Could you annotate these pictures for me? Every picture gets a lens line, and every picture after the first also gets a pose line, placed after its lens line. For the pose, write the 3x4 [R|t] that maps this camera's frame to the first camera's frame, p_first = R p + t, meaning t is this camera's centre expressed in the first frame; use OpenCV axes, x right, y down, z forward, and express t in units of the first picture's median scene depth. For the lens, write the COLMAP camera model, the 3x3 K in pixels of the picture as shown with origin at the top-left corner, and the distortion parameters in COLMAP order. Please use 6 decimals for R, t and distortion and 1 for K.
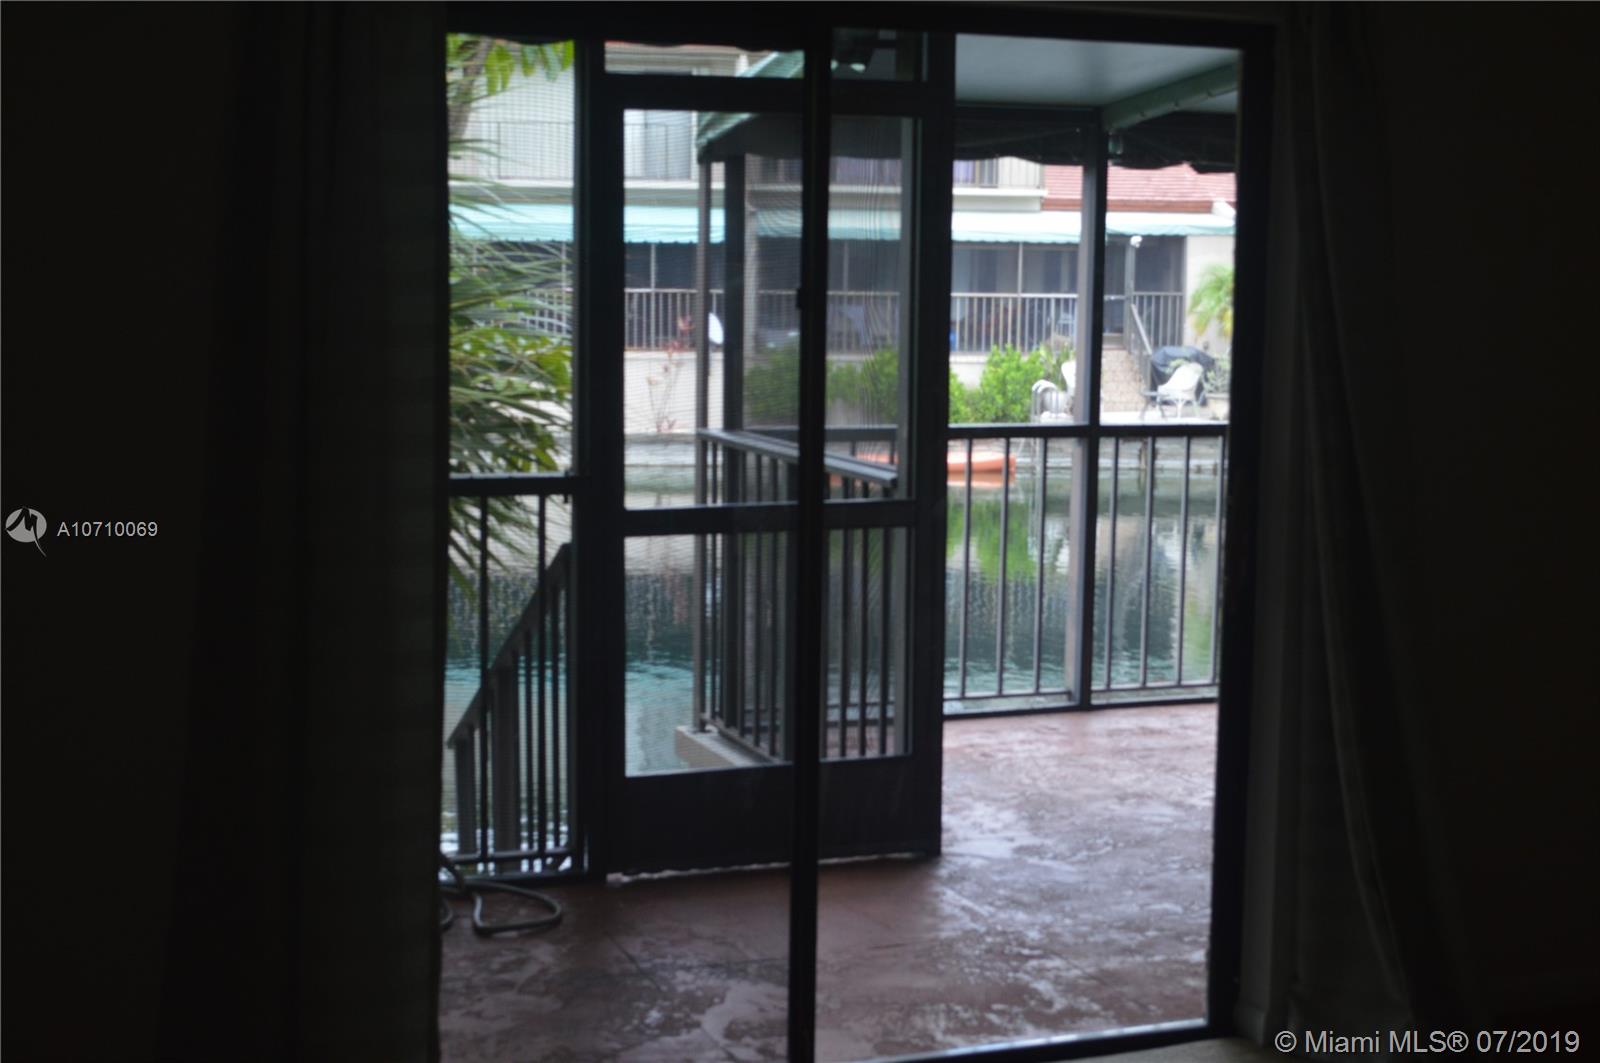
lens RADIAL K [[2274.5, 0, 793.0], [0, 2274.5, 529.2], [0, 0, 1]] dist [-0.026711, 0.000000]
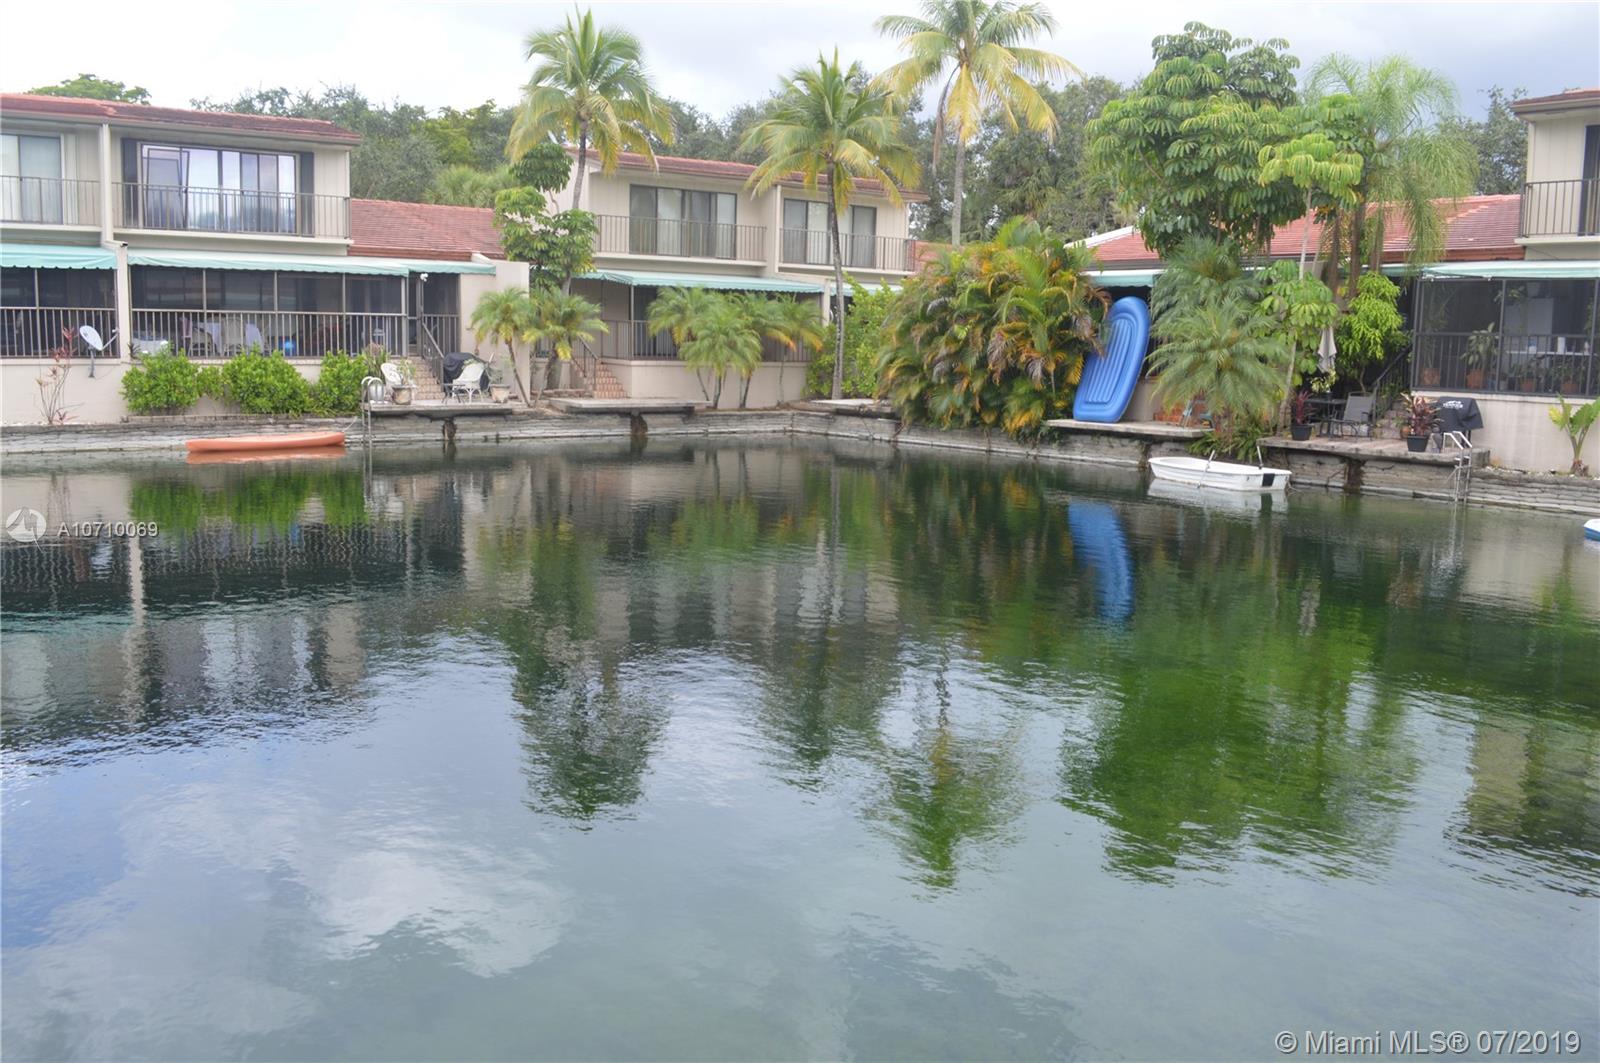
lens RADIAL K [[1275.9, 0, 814.1], [0, 1275.9, 533.7], [0, 0, 1]] dist [-0.087200, 0.014532]
pose [[0.880095, -0.065290, 0.470287, -0.013681], [0.040207, 0.997191, 0.063196, -0.009483], [-0.473092, -0.036710, 0.880248, 0.216709]]
